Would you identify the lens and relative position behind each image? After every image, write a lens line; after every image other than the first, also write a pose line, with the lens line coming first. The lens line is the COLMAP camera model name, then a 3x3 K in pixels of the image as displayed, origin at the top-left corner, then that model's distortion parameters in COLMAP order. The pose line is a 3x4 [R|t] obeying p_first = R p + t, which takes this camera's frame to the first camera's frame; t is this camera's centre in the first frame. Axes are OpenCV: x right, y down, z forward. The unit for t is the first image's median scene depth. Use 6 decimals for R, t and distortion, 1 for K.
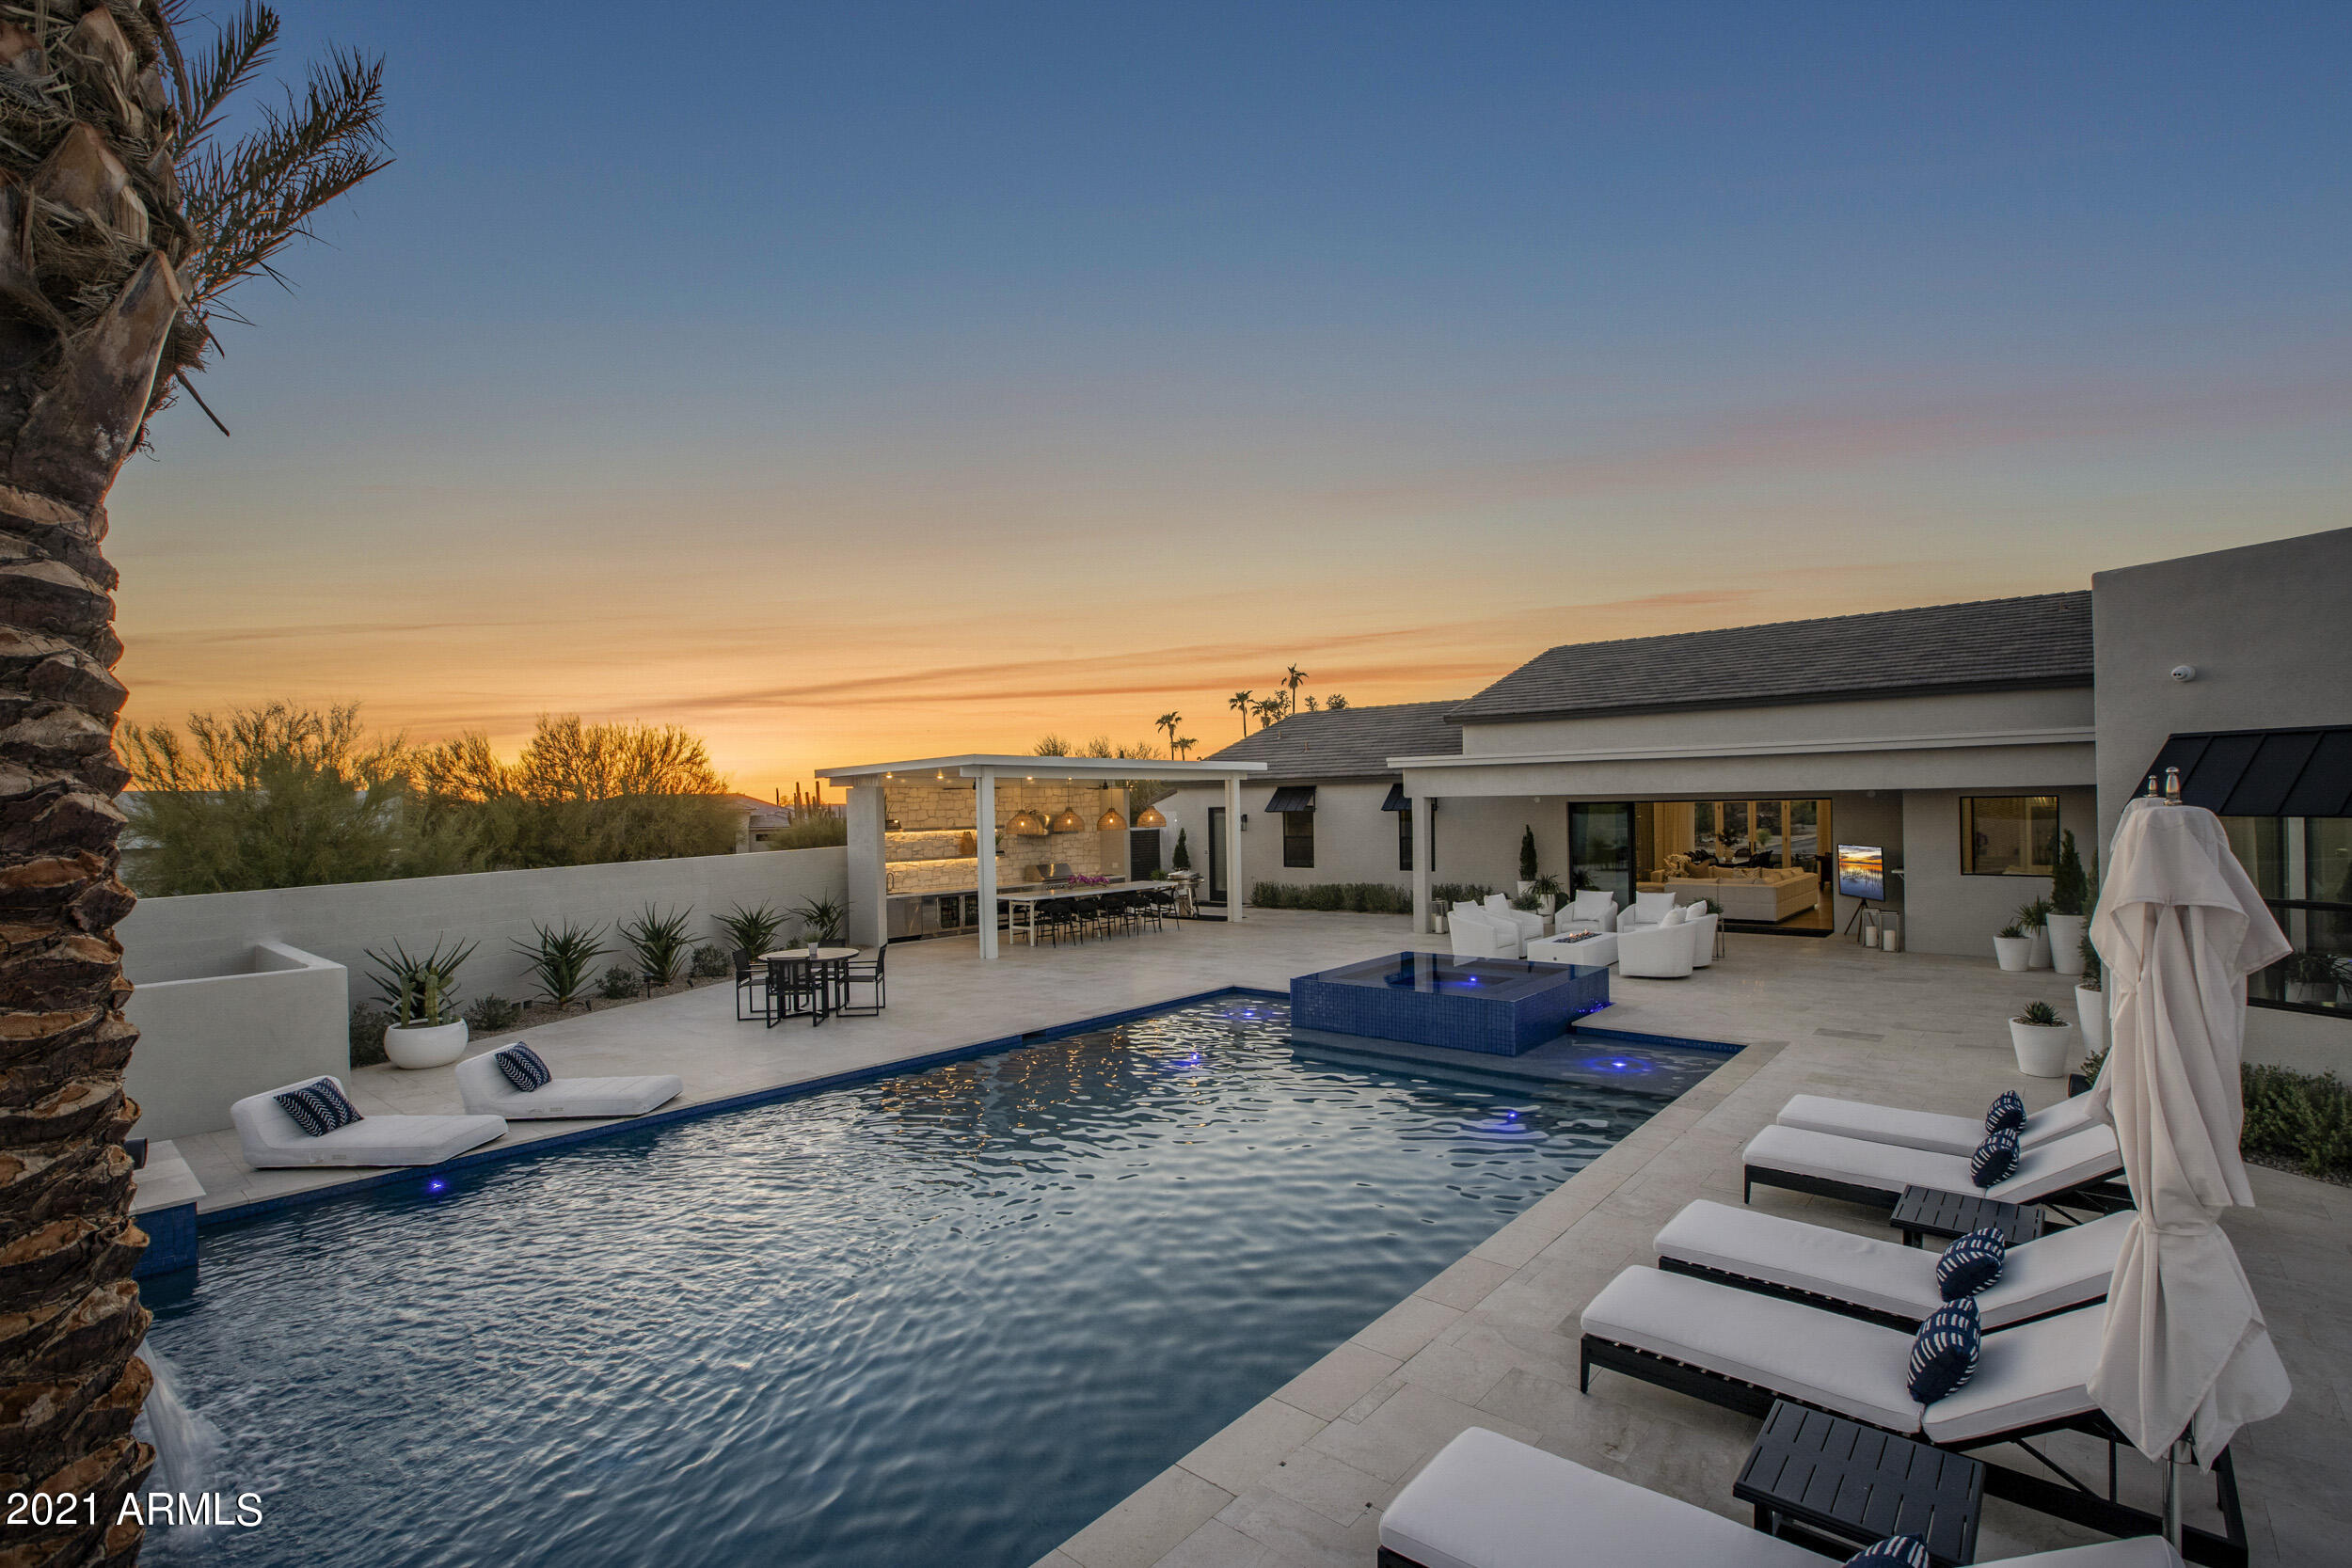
lens RADIAL K [[1084.2, 0, 1168.7], [0, 1084.2, 807.5], [0, 0, 1]] dist [-0.057581, 0.023700]
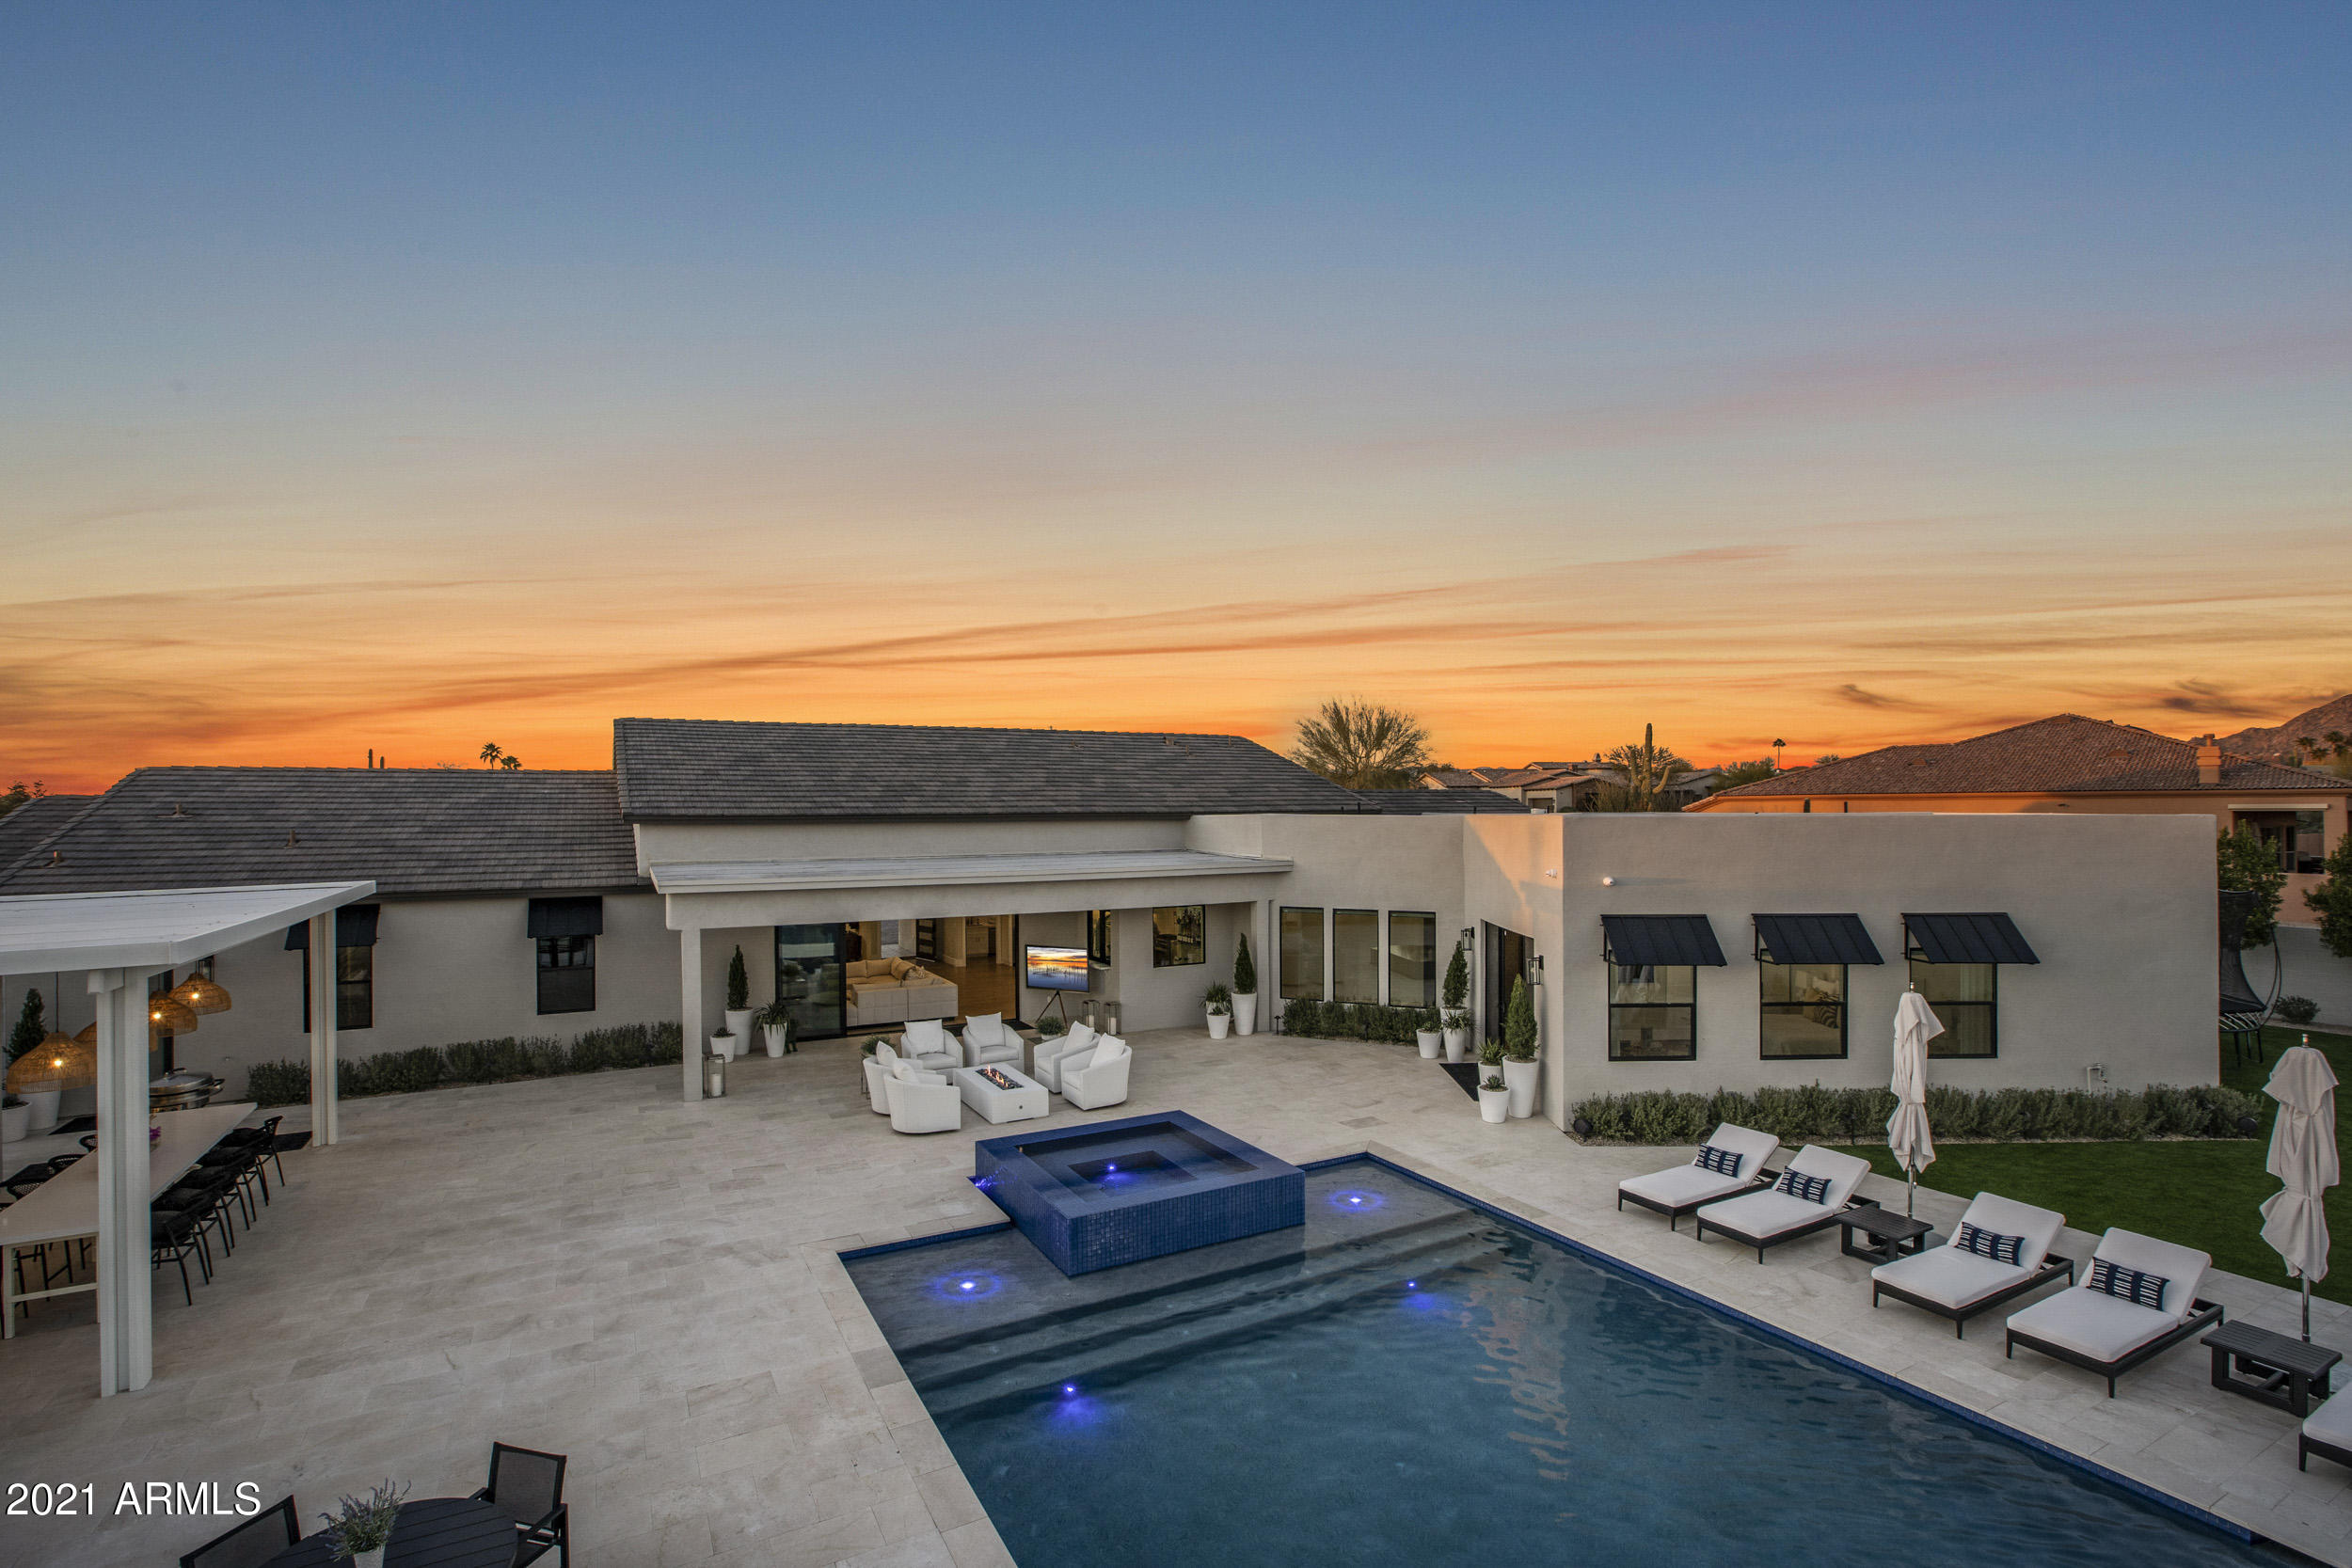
lens RADIAL K [[1084.2, 0, 1168.7], [0, 1084.2, 807.5], [0, 0, 1]] dist [-0.057581, 0.023700]
pose [[0.353554, 0.018201, 0.935237, -0.354826], [0.002684, 0.999787, -0.020472, -0.076141], [-0.935410, 0.009748, 0.353430, 0.367206]]
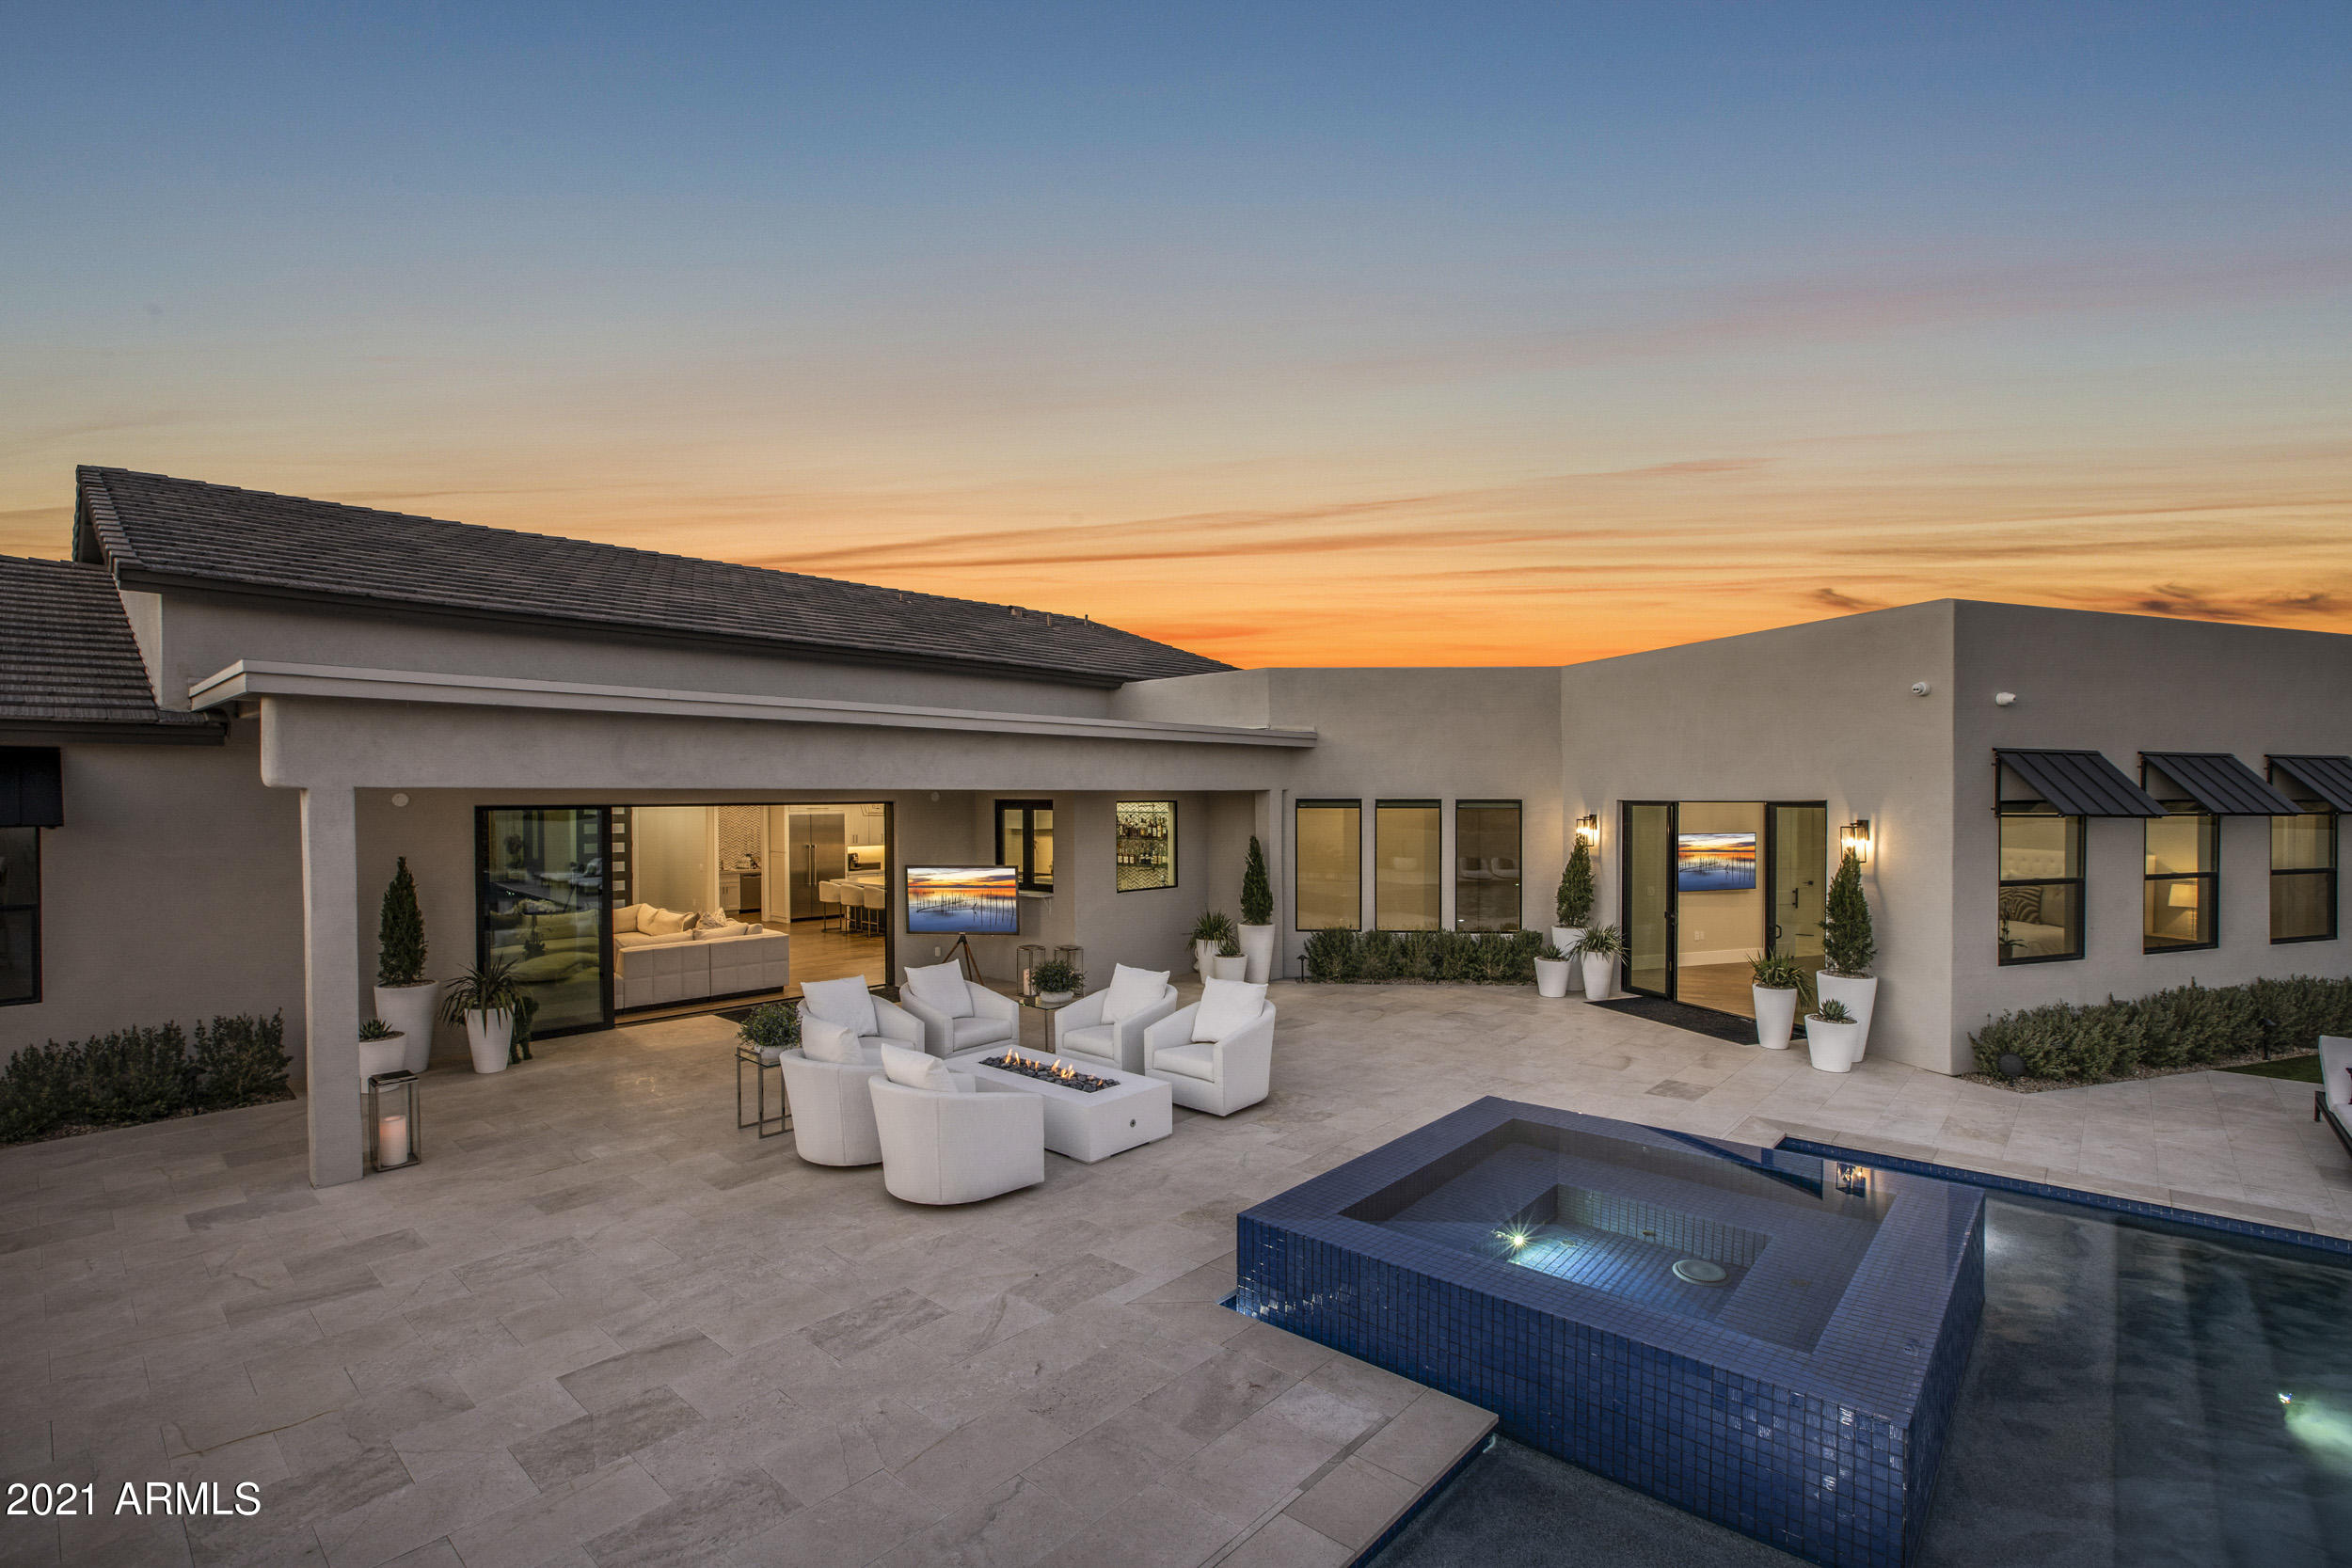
lens RADIAL K [[1084.2, 0, 1168.7], [0, 1084.2, 807.5], [0, 0, 1]] dist [-0.057581, 0.023700]
pose [[0.021777, 0.004061, 0.999755, -0.092031], [0.006204, 0.999972, -0.004197, -0.000921], [-0.999744, 0.006293, 0.021751, 0.675420]]
